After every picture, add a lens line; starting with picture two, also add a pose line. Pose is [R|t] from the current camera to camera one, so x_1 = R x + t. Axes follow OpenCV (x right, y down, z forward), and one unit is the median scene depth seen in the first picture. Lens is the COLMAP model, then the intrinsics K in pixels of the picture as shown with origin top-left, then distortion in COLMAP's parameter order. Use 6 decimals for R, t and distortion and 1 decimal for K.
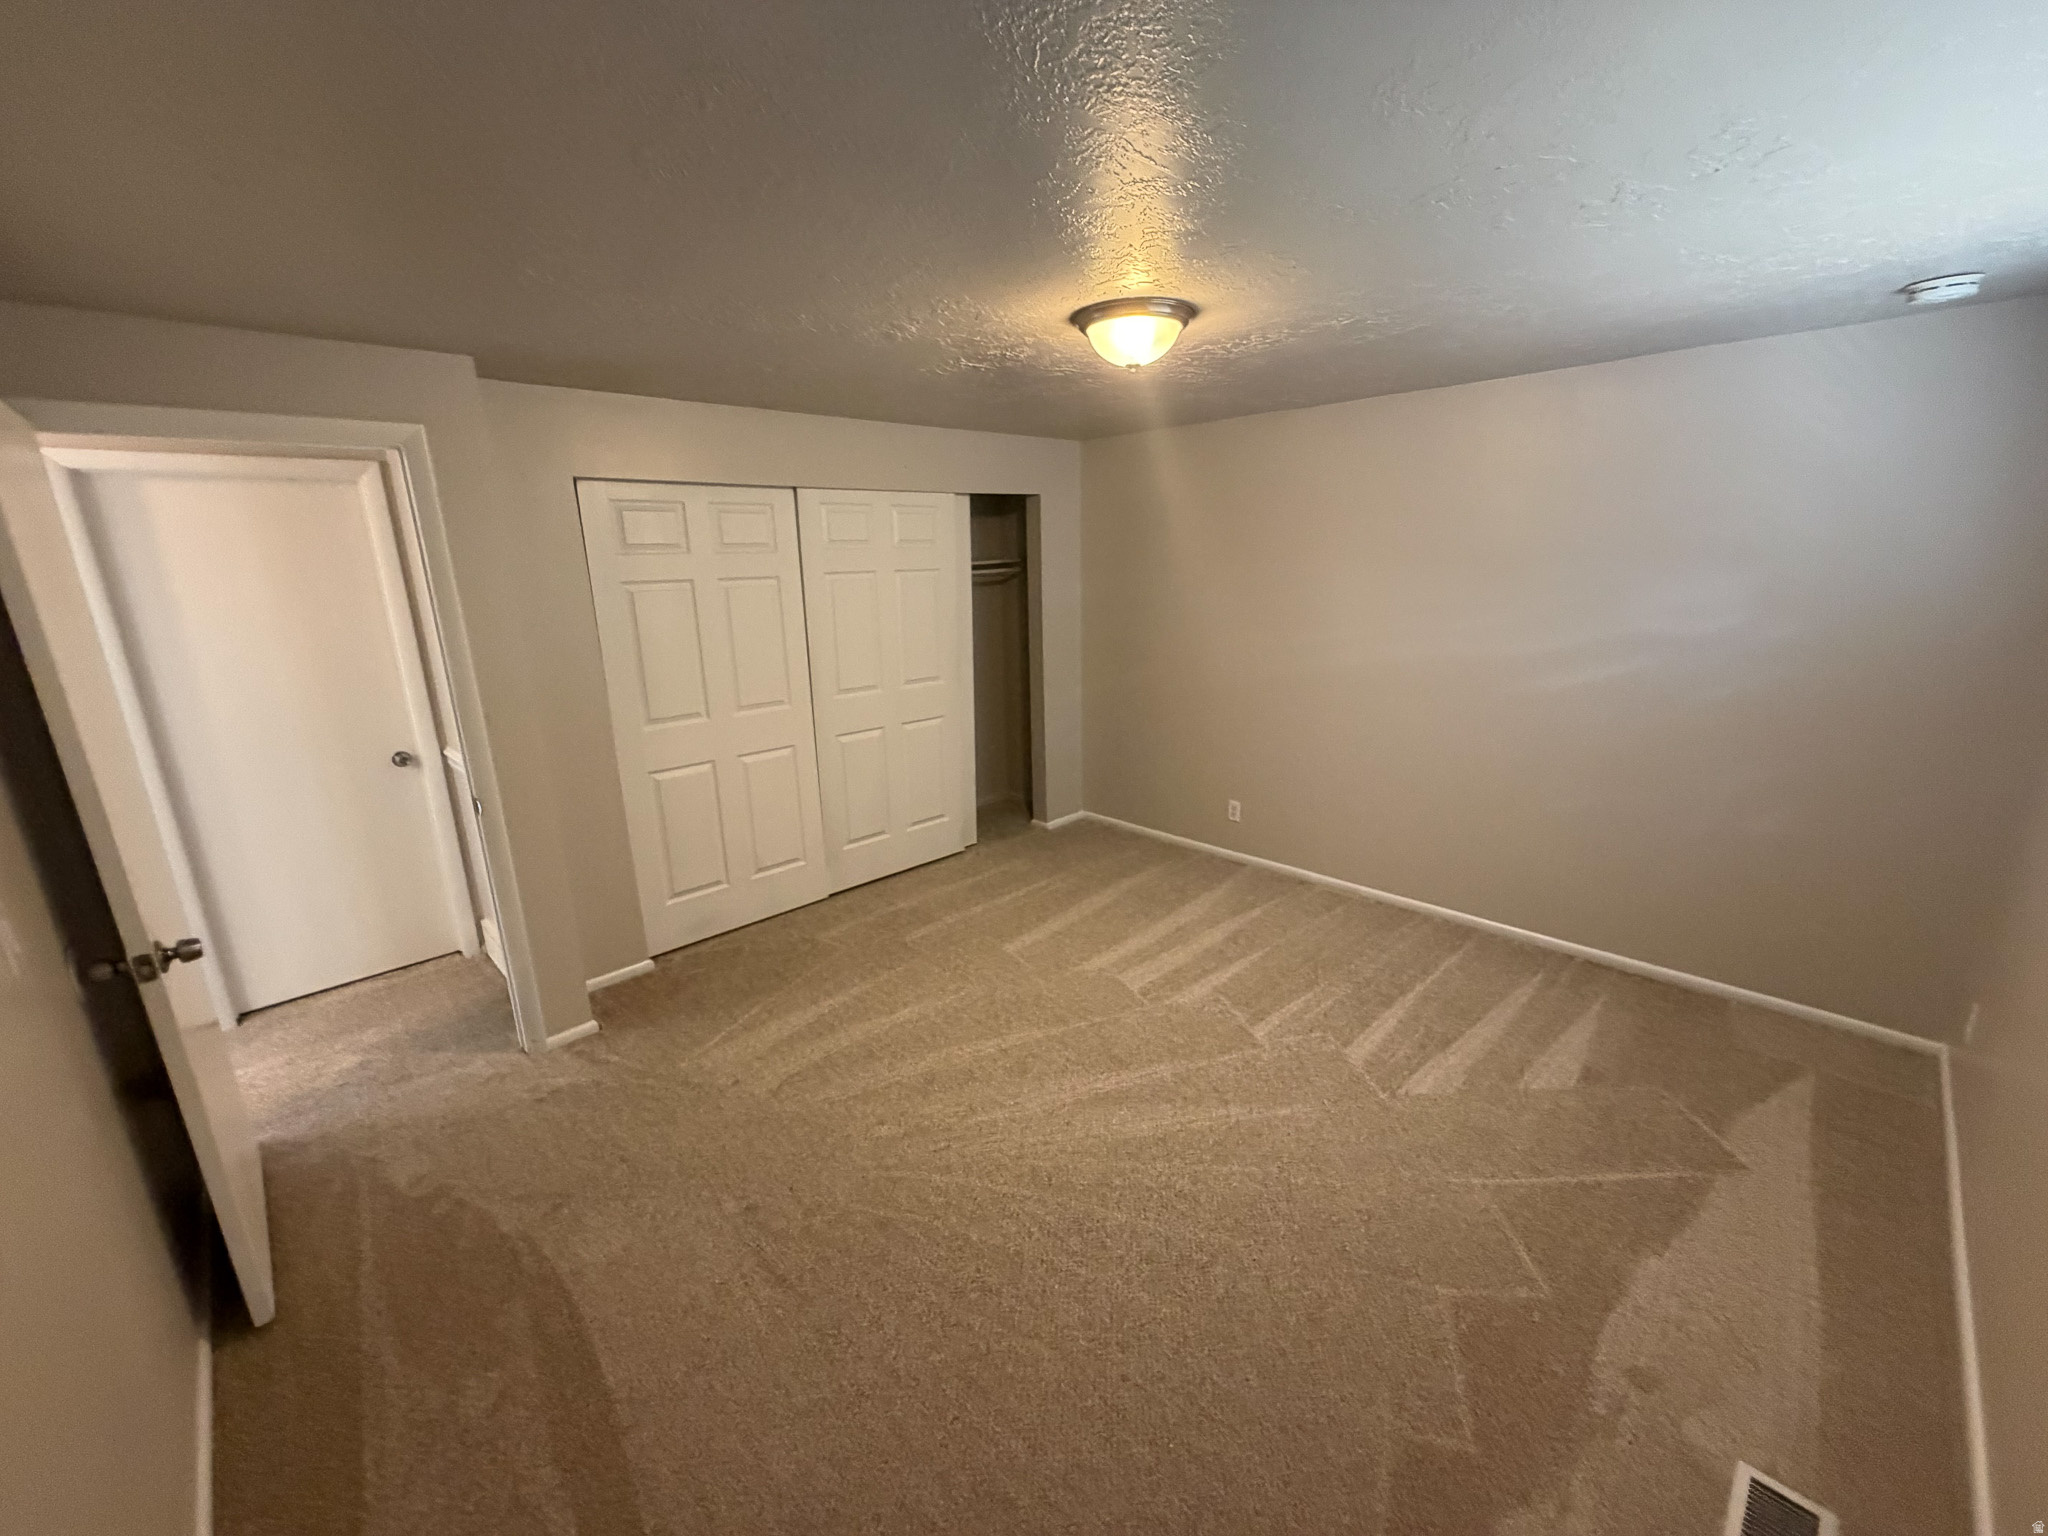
lens RADIAL K [[815.0, 0, 1019.3], [0, 815.0, 771.9], [0, 0, 1]] dist [0.000946, -0.000236]
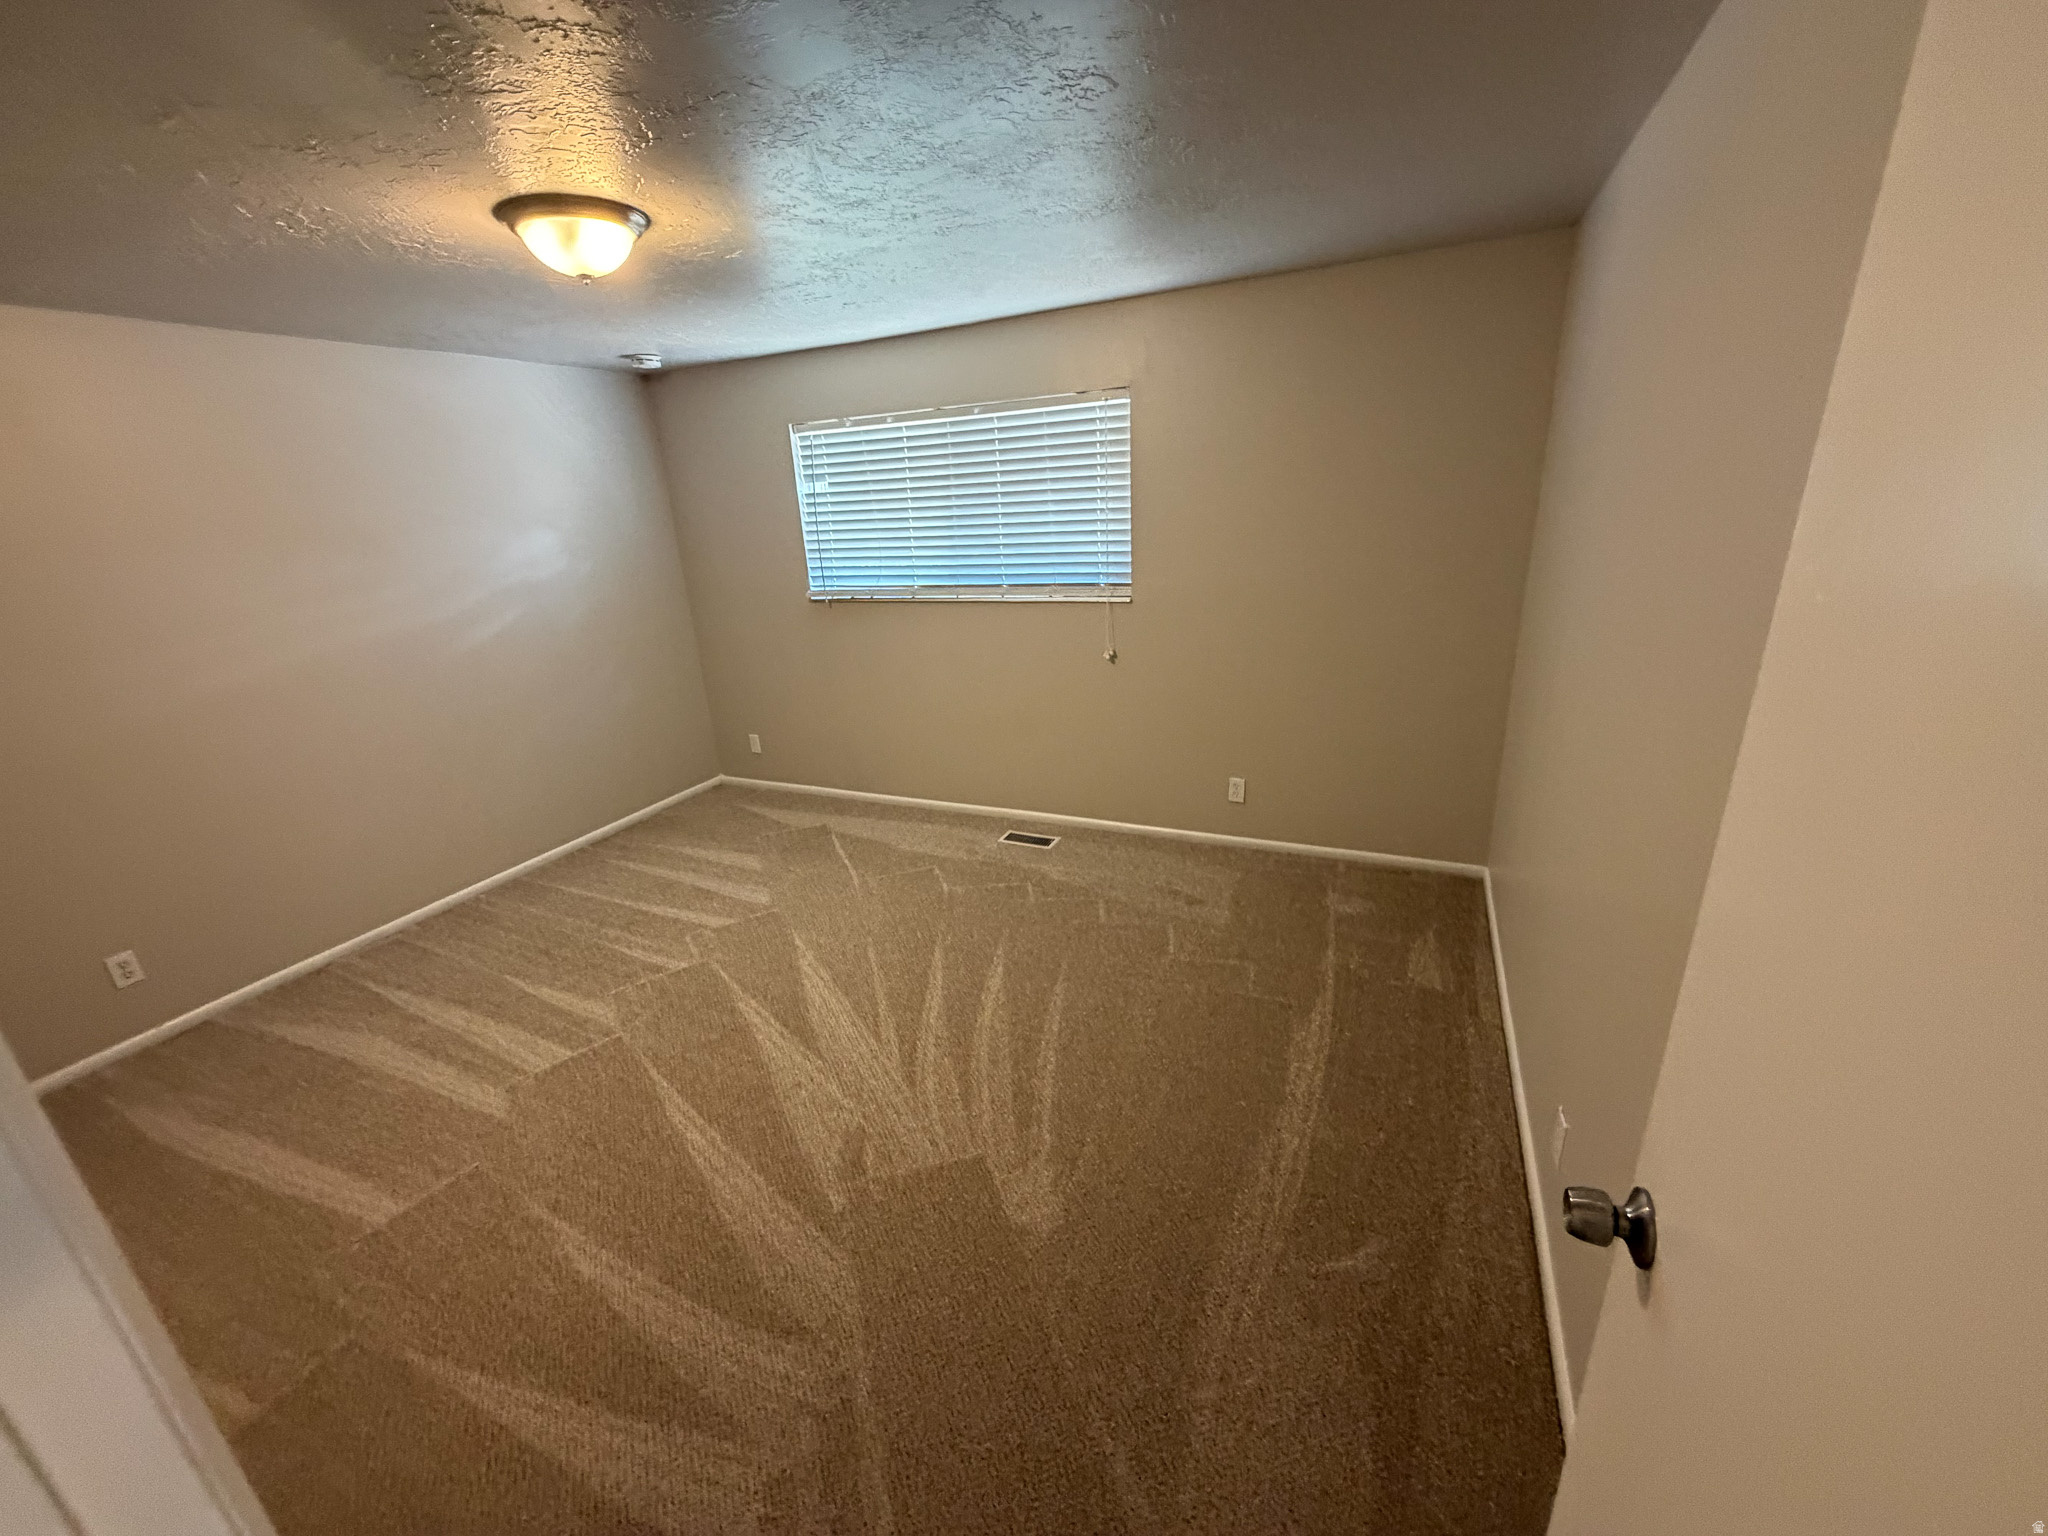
lens RADIAL K [[815.0, 0, 1019.3], [0, 815.0, 771.9], [0, 0, 1]] dist [0.000946, -0.000236]
pose [[-0.338184, -0.280088, 0.898433, -0.753591], [0.309131, 0.868644, 0.387163, -0.178713], [-0.888858, 0.408666, -0.207178, 0.739889]]
